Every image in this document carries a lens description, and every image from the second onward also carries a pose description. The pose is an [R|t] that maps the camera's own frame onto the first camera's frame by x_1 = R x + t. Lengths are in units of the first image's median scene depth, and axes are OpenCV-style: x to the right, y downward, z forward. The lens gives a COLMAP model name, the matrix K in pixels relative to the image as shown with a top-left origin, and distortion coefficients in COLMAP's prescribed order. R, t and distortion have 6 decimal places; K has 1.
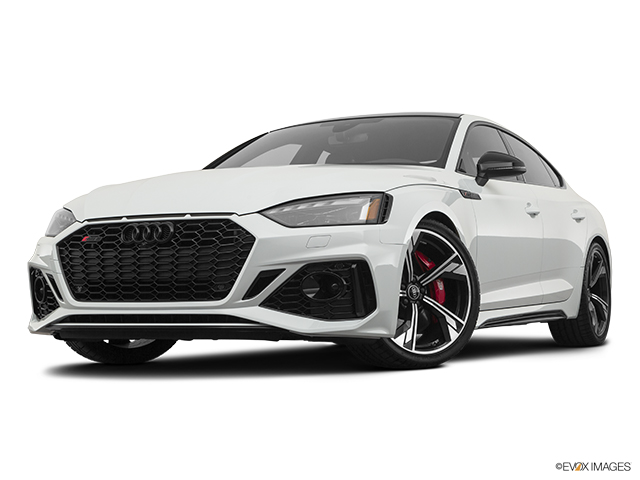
lens RADIAL K [[1333.7, 0, 323.6], [0, 1333.7, 239.0], [0, 0, 1]] dist [-0.006411, 0.000000]
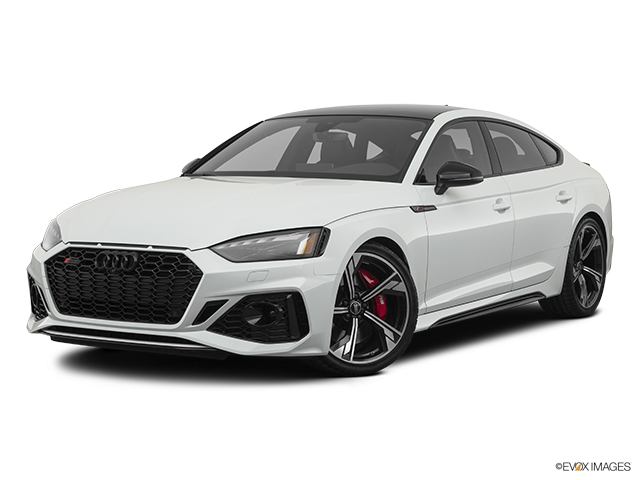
lens RADIAL K [[1506.3, 0, 322.4], [0, 1506.3, 241.3], [0, 0, 1]] dist [0.050129, 0.000000]
pose [[0.994704, 0.018209, -0.101154, 0.171859], [-0.006013, 0.992805, 0.119592, -0.172829], [0.102604, -0.118350, 0.987657, -0.265174]]
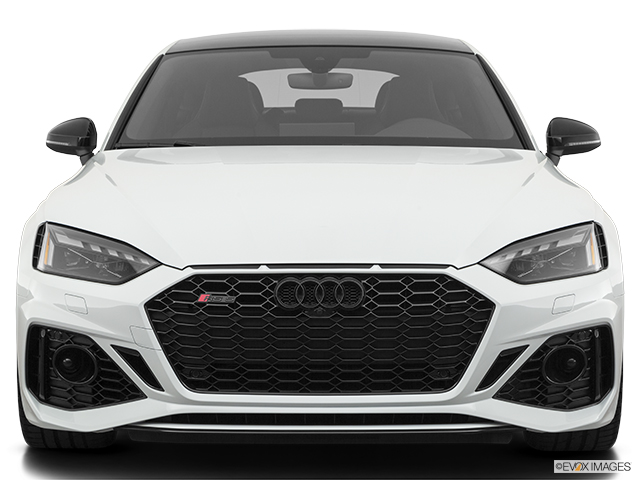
lens RADIAL K [[2190.4, 0, 317.9], [0, 2190.4, 240.0], [0, 0, 1]] dist [0.110712, 0.000000]
pose [[0.891405, -0.026053, 0.452457, -0.613675], [-0.028545, 0.993137, 0.113423, -0.152364], [-0.452307, -0.114022, 0.884544, 0.014071]]
